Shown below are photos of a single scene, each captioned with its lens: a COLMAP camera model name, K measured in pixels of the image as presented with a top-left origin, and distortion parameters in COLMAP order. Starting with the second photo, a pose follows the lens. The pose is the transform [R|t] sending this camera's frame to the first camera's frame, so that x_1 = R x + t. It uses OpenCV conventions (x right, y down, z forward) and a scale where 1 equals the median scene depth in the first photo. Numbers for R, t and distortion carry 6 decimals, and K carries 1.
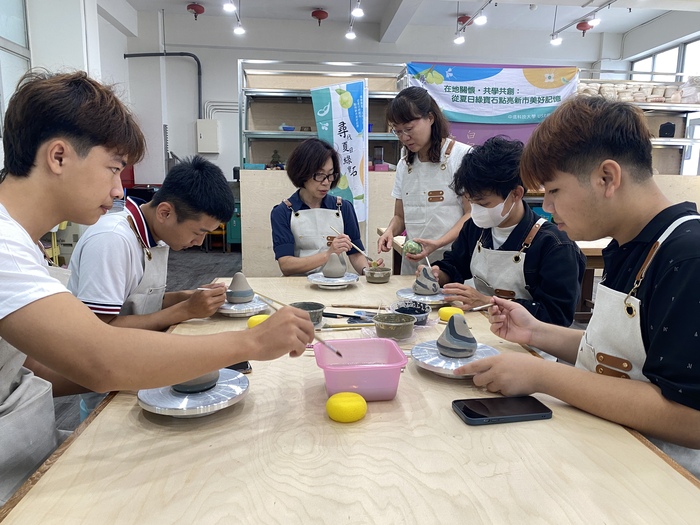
lens RADIAL K [[535.8, 0, 362.3], [0, 535.8, 264.0], [0, 0, 1]] dist [0.001082, -0.000578]
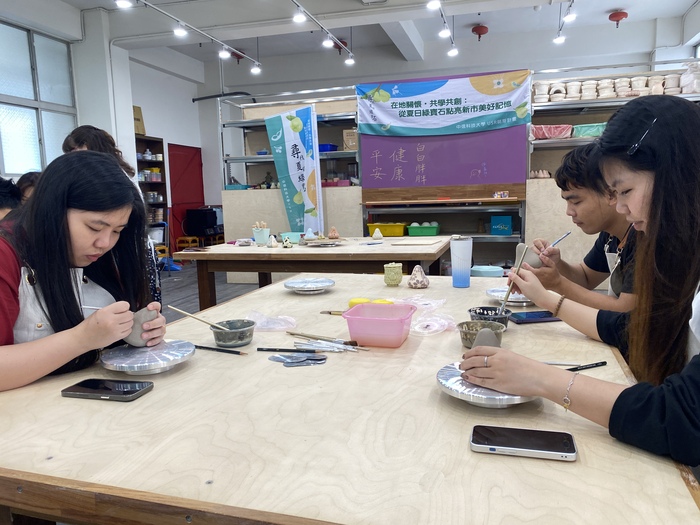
lens RADIAL K [[534.2, 0, 350.0], [0, 534.2, 262.5], [0, 0, 1]] dist [0.005972, -0.005262]
pose [[0.933233, 0.008269, -0.359176, 0.450894], [-0.020297, 0.999352, -0.029729, 0.010153], [0.358698, 0.035034, 0.932796, 0.013190]]
